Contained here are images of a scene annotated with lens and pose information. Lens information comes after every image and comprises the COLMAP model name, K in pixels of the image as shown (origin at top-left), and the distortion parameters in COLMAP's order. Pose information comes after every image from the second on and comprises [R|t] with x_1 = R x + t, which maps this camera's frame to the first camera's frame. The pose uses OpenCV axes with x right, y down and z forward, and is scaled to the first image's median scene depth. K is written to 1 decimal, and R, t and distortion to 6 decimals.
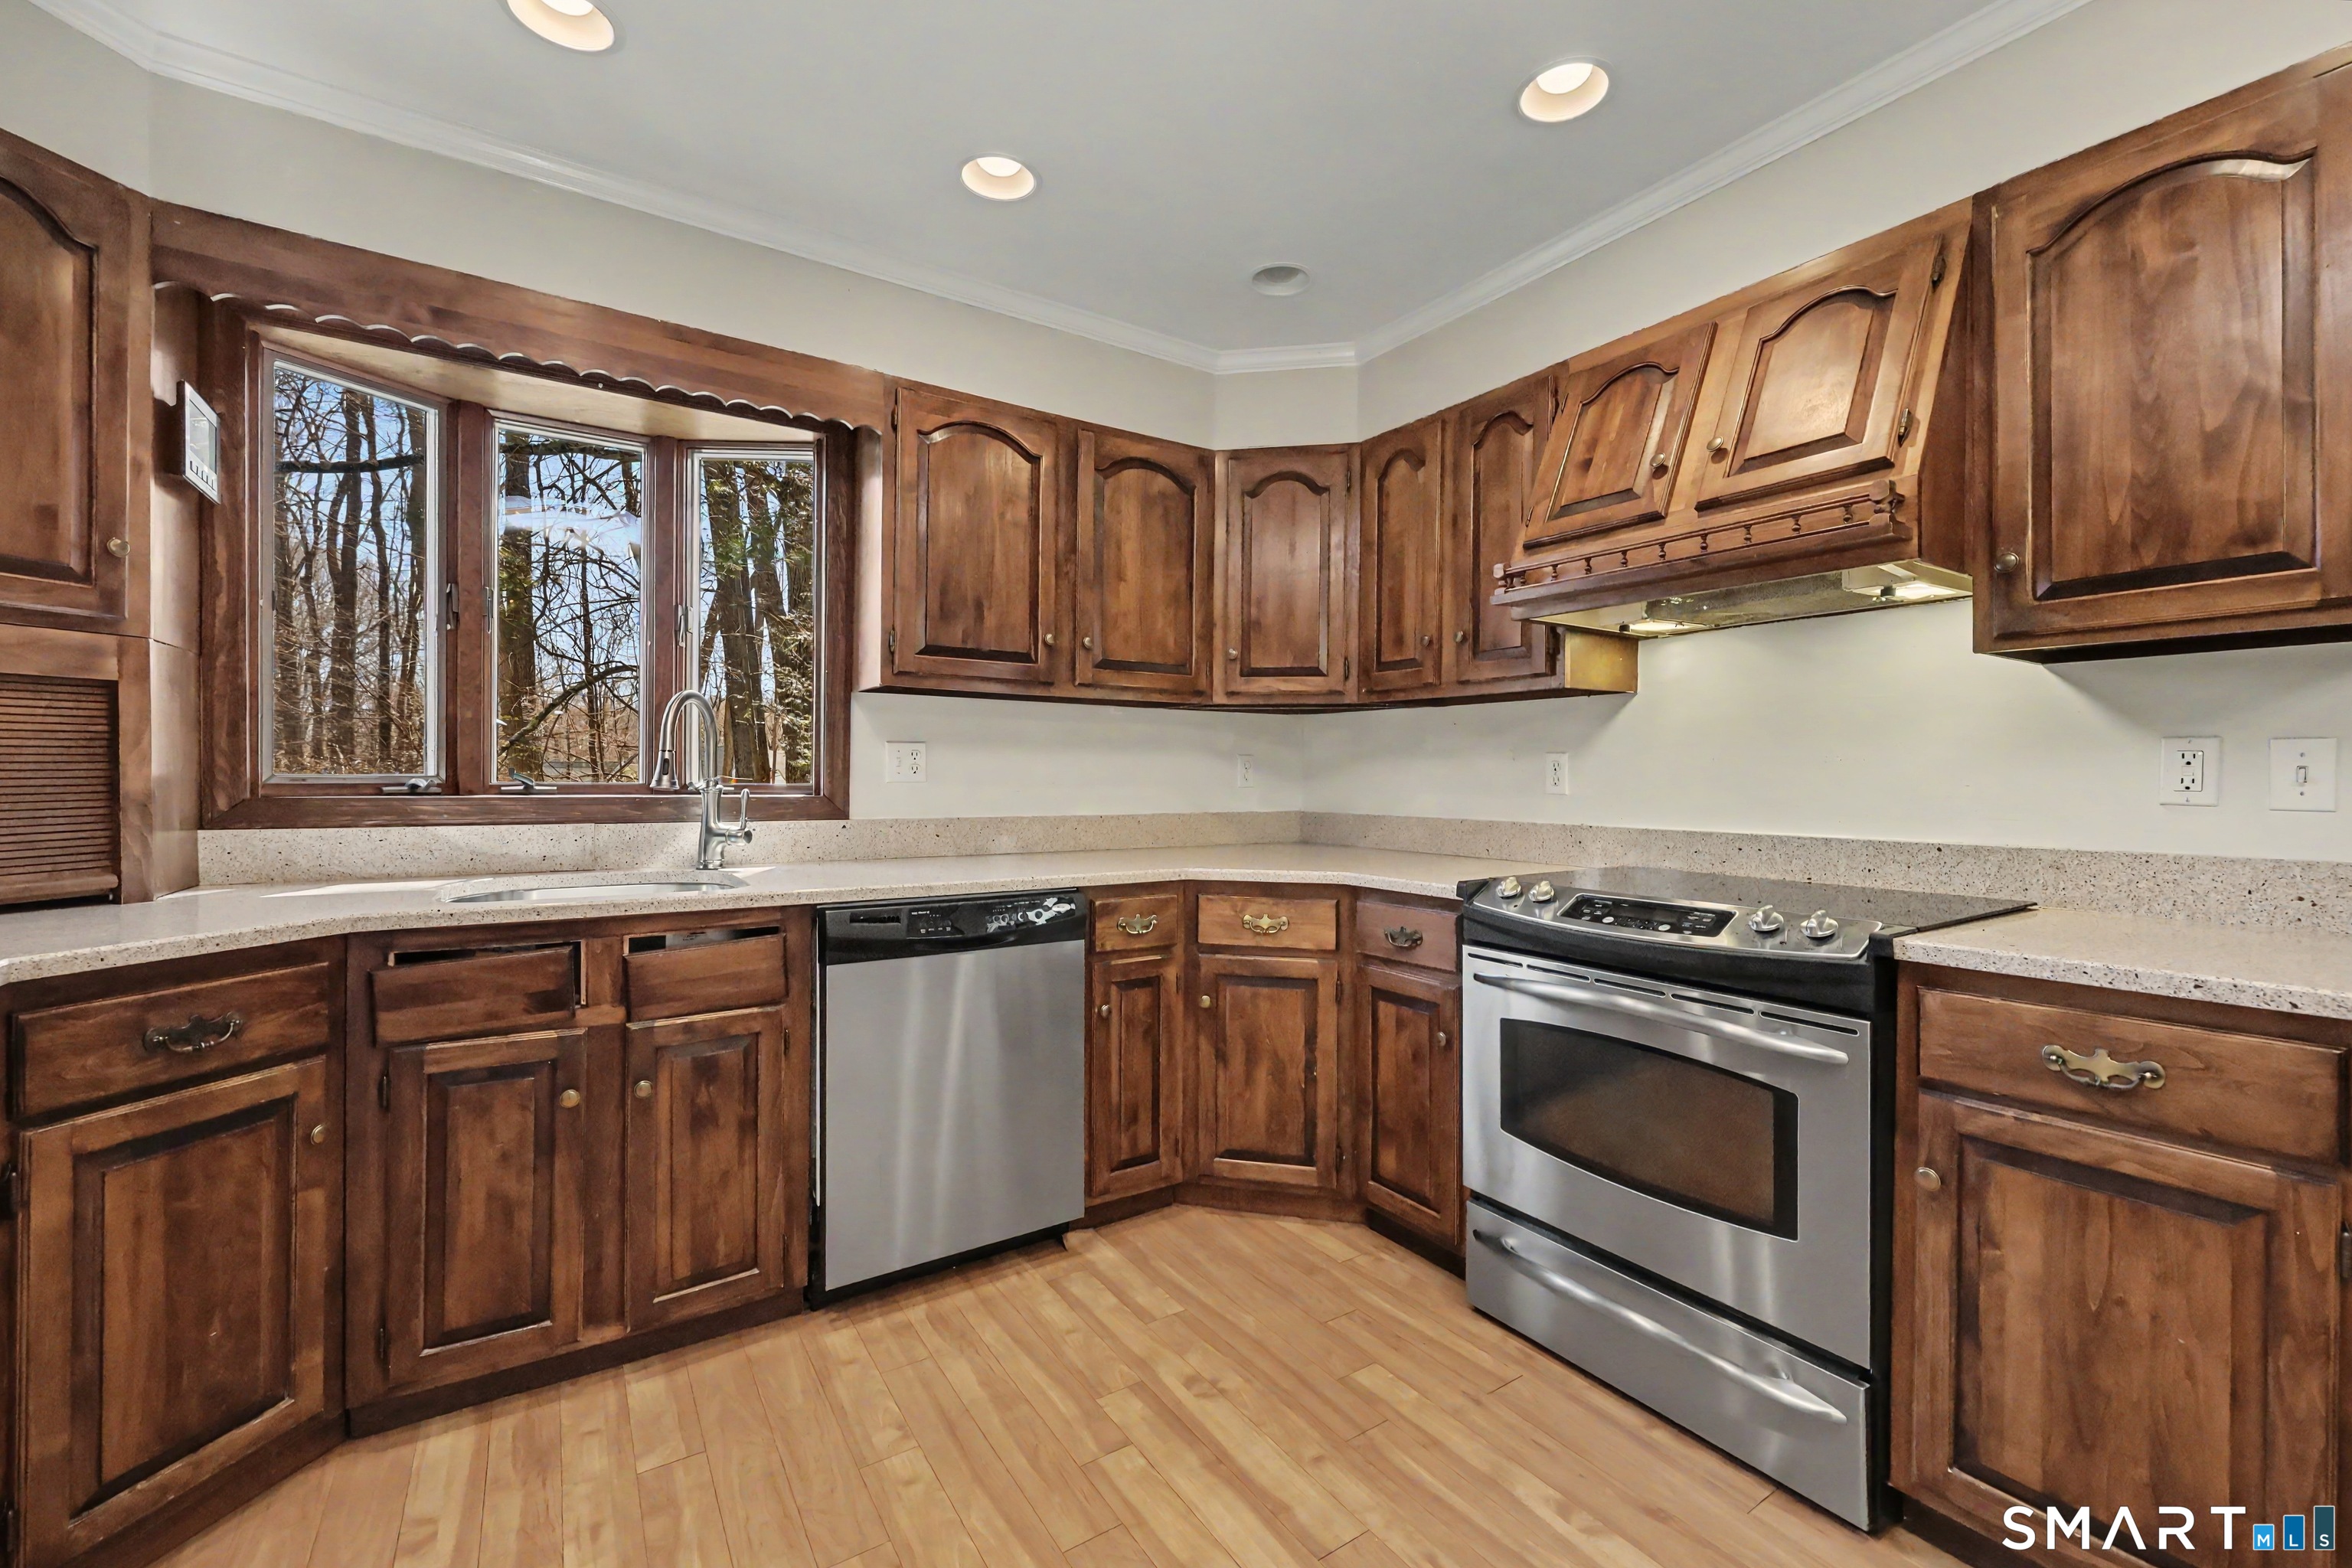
lens RADIAL K [[952.0, 0, 1174.7], [0, 952.0, 762.1], [0, 0, 1]] dist [-0.001968, 0.000457]
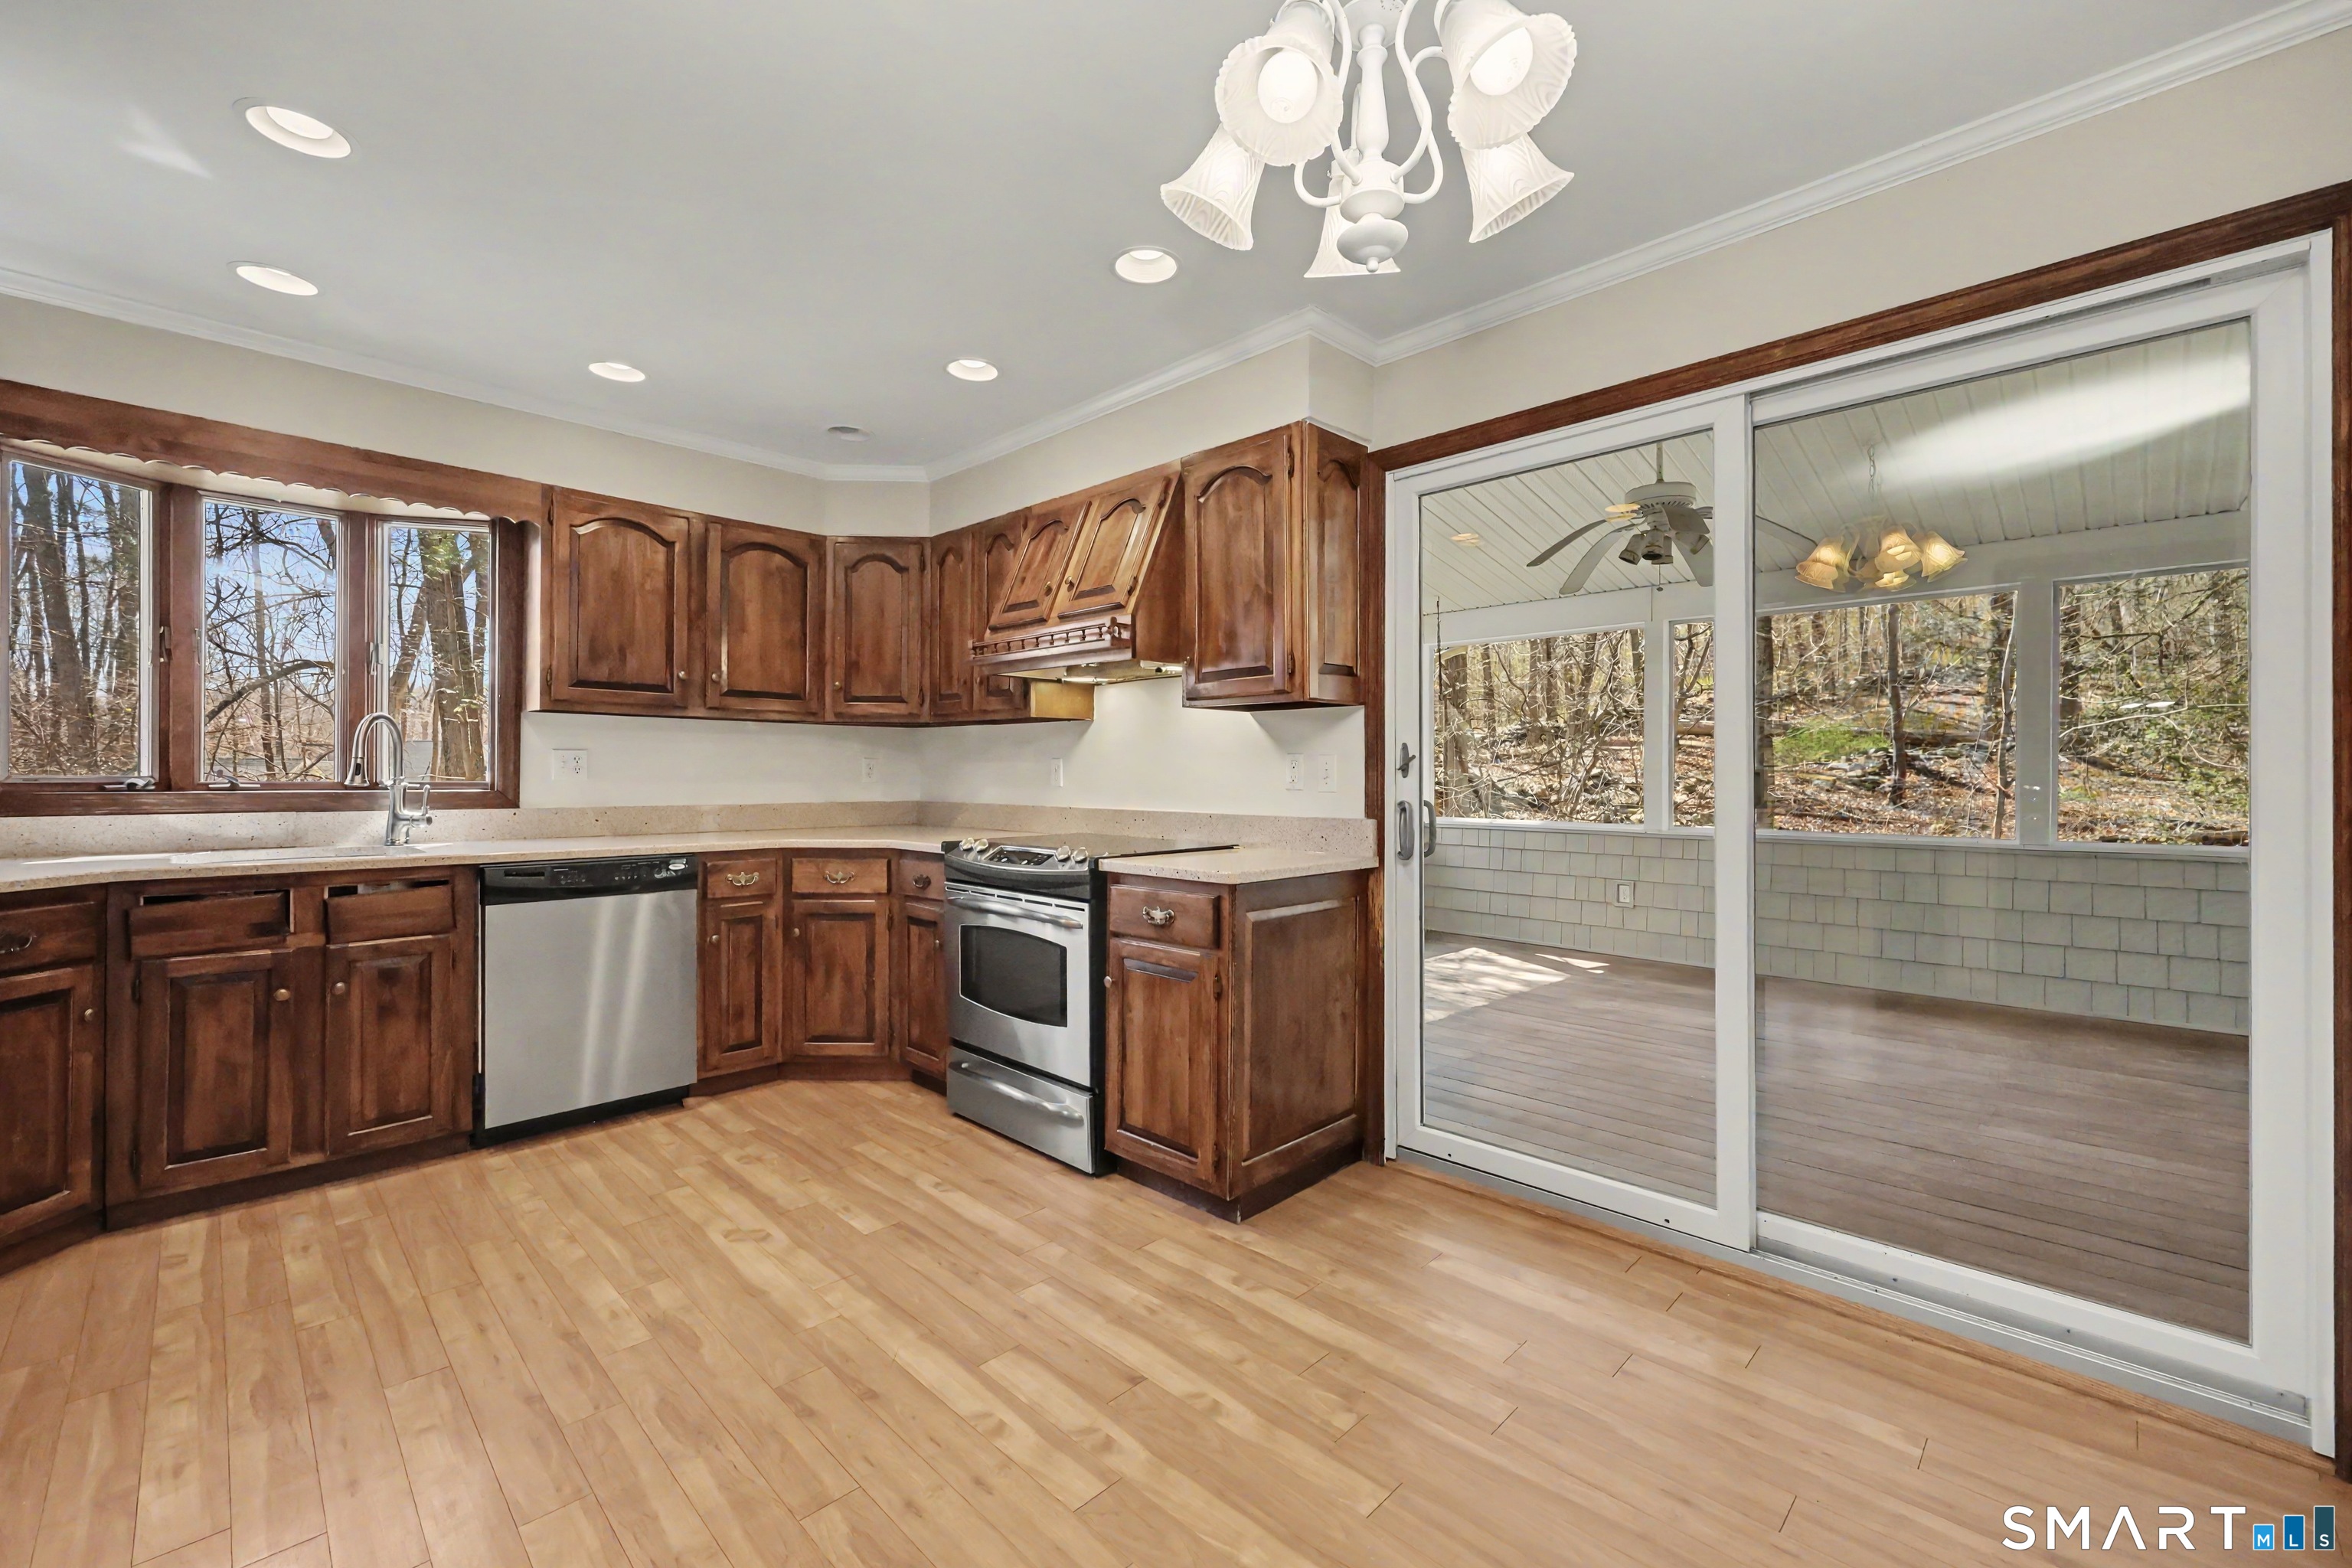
lens RADIAL K [[952.0, 0, 1174.7], [0, 952.0, 762.1], [0, 0, 1]] dist [-0.001968, 0.000457]
pose [[0.977097, 0.000387, 0.212796, 0.347709], [-0.001103, 0.999994, 0.003248, -0.012042], [-0.212793, -0.003408, 0.977091, -0.632958]]
